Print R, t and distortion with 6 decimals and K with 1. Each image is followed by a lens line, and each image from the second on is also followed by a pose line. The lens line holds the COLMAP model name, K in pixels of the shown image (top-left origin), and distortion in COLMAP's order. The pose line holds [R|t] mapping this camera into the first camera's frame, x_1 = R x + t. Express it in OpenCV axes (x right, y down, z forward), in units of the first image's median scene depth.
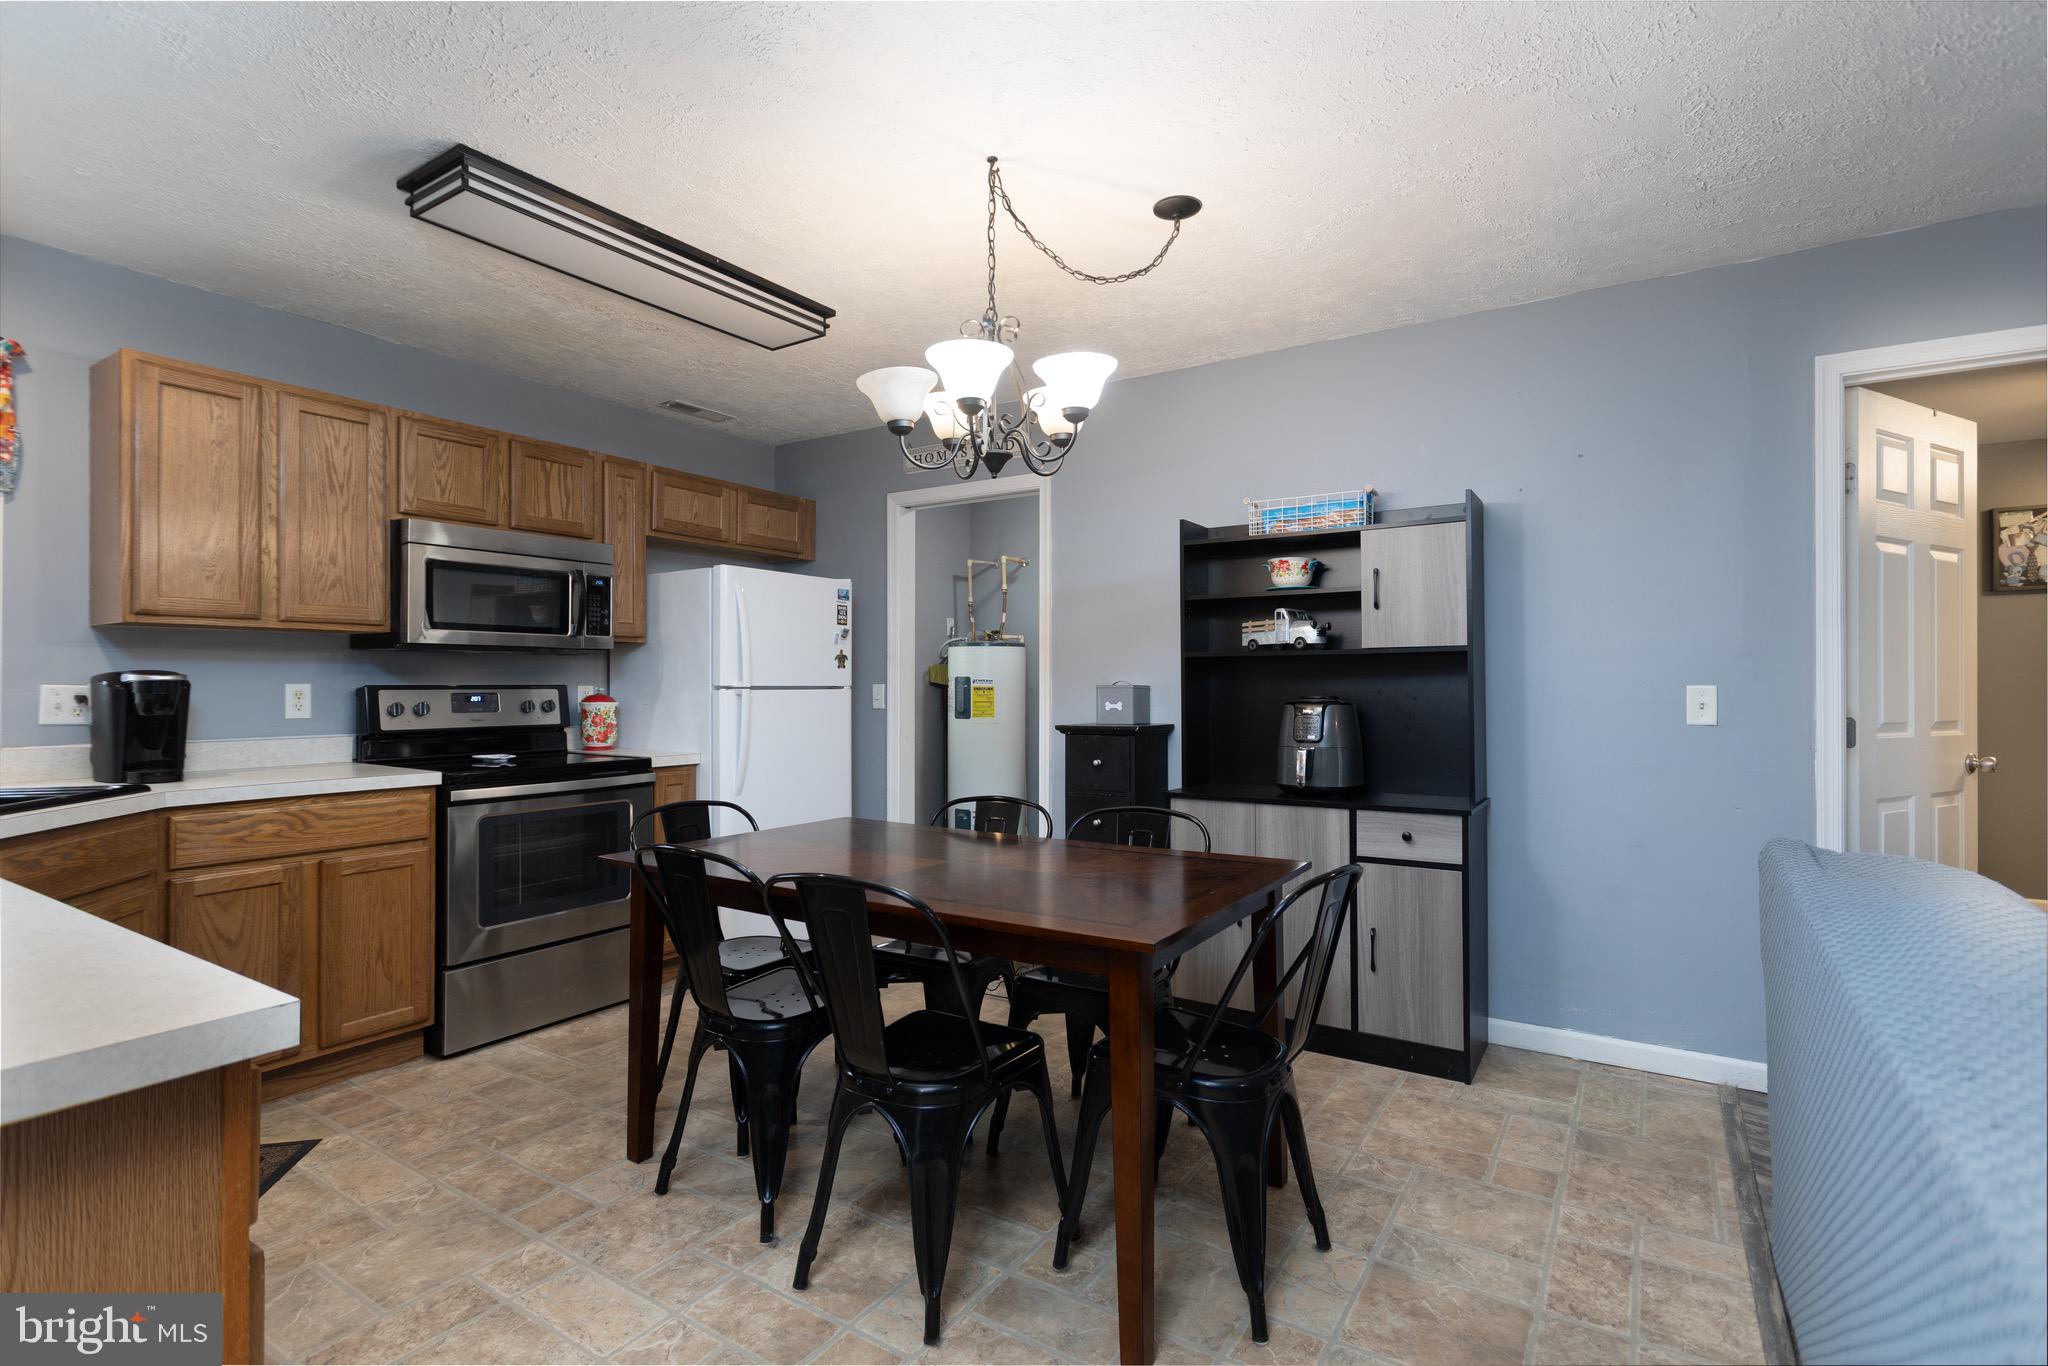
lens RADIAL K [[982.6, 0, 1020.6], [0, 982.6, 679.7], [0, 0, 1]] dist [0.012762, 0.001152]
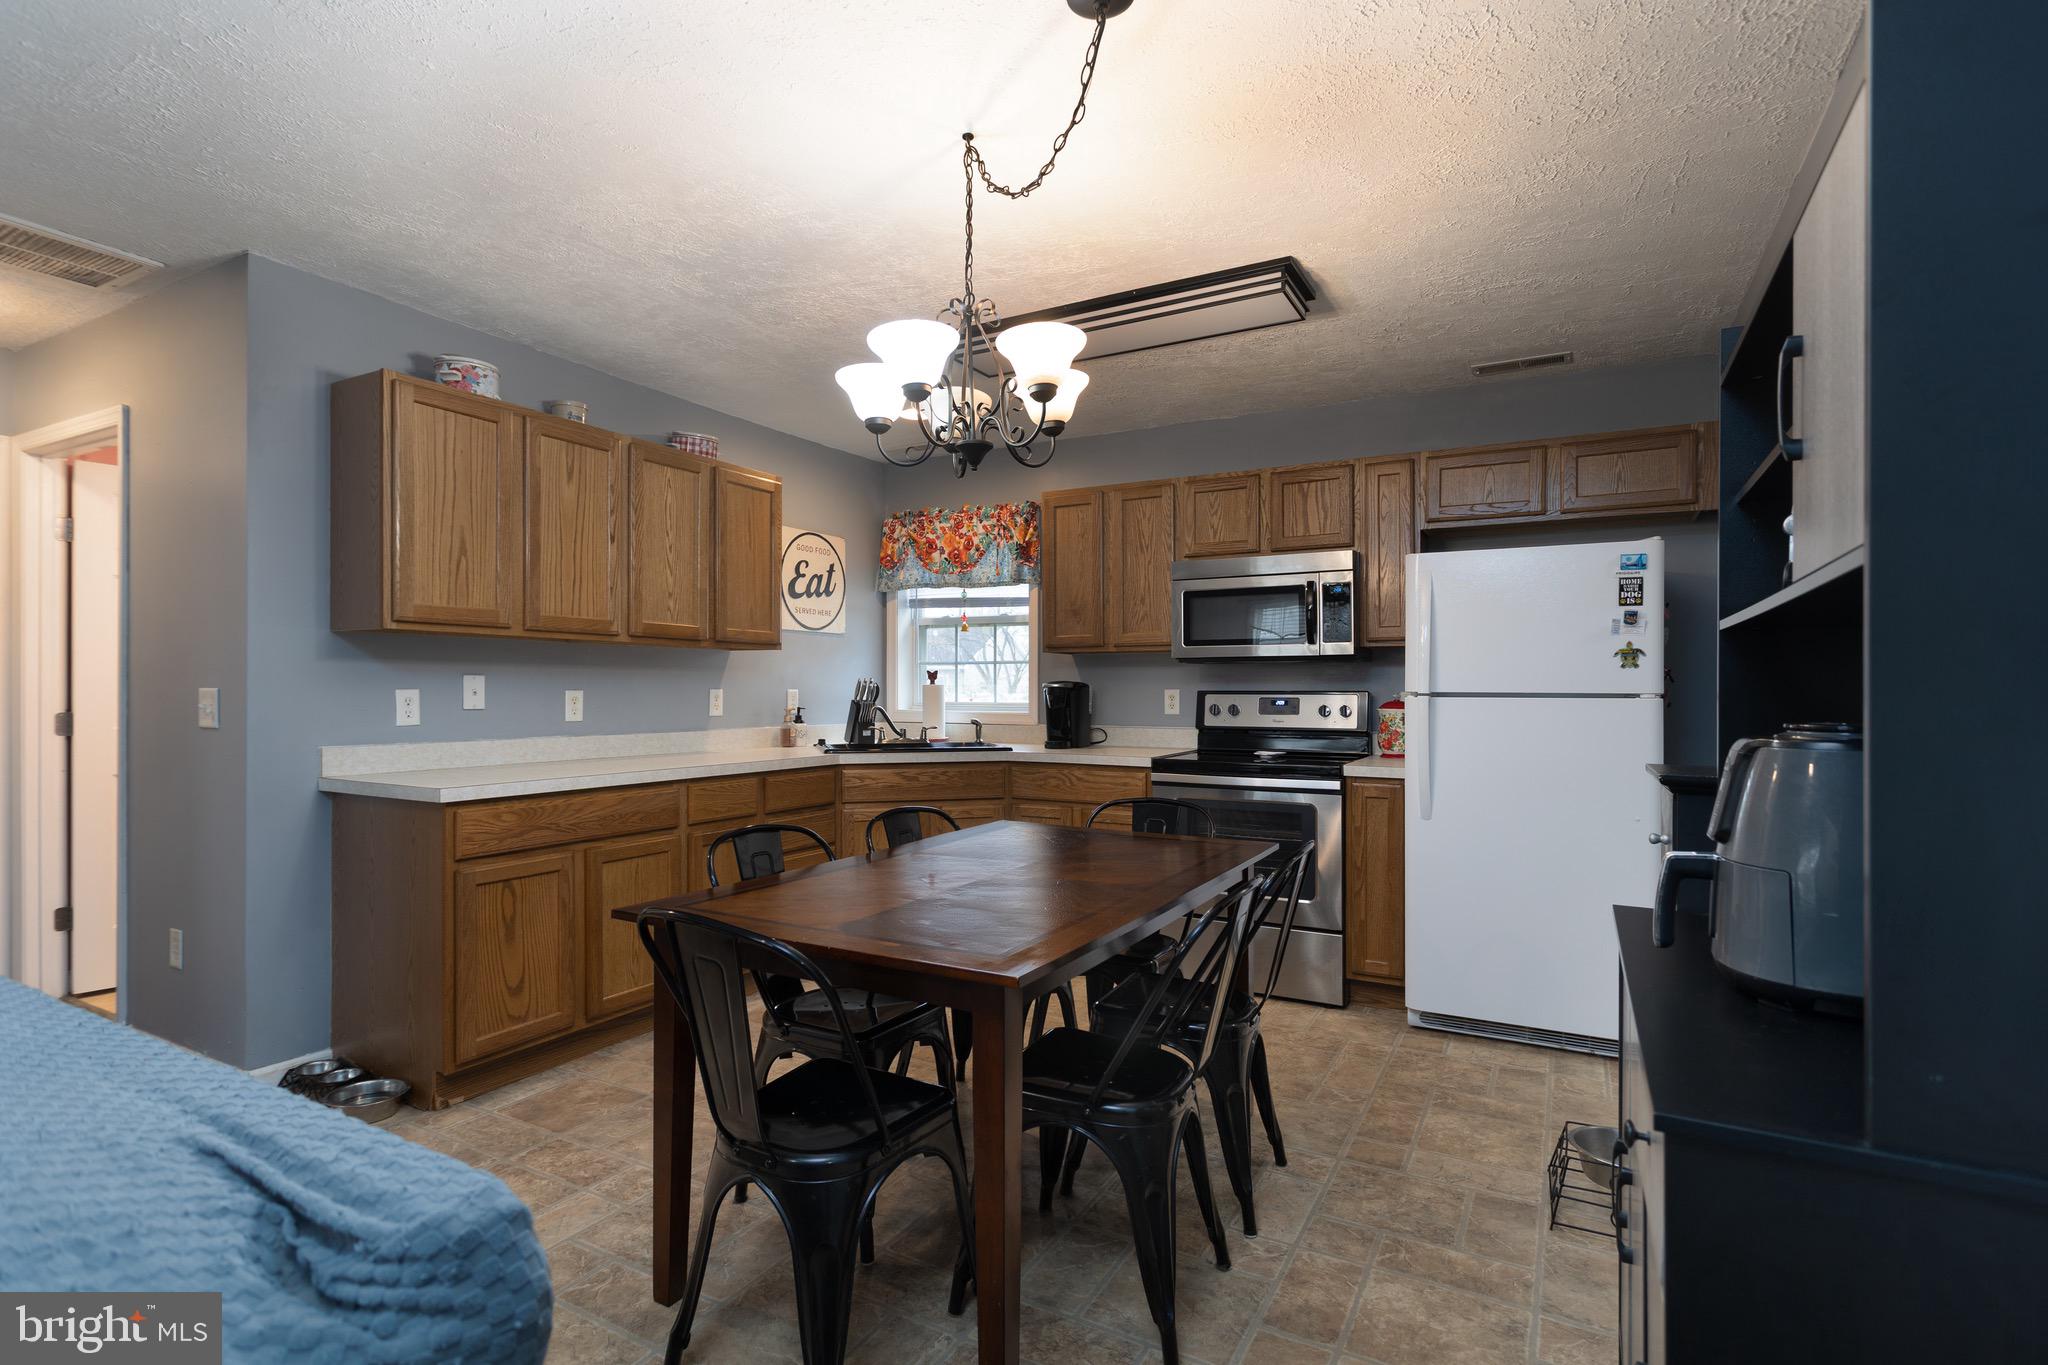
lens RADIAL K [[982.6, 0, 1030.7], [0, 982.6, 684.1], [0, 0, 1]] dist [0.012762, 0.001152]
pose [[0.065746, -0.004626, -0.997826, 0.582272], [0.000589, 0.999989, -0.004597, 0.002876], [0.997836, -0.000286, 0.065748, 0.643808]]
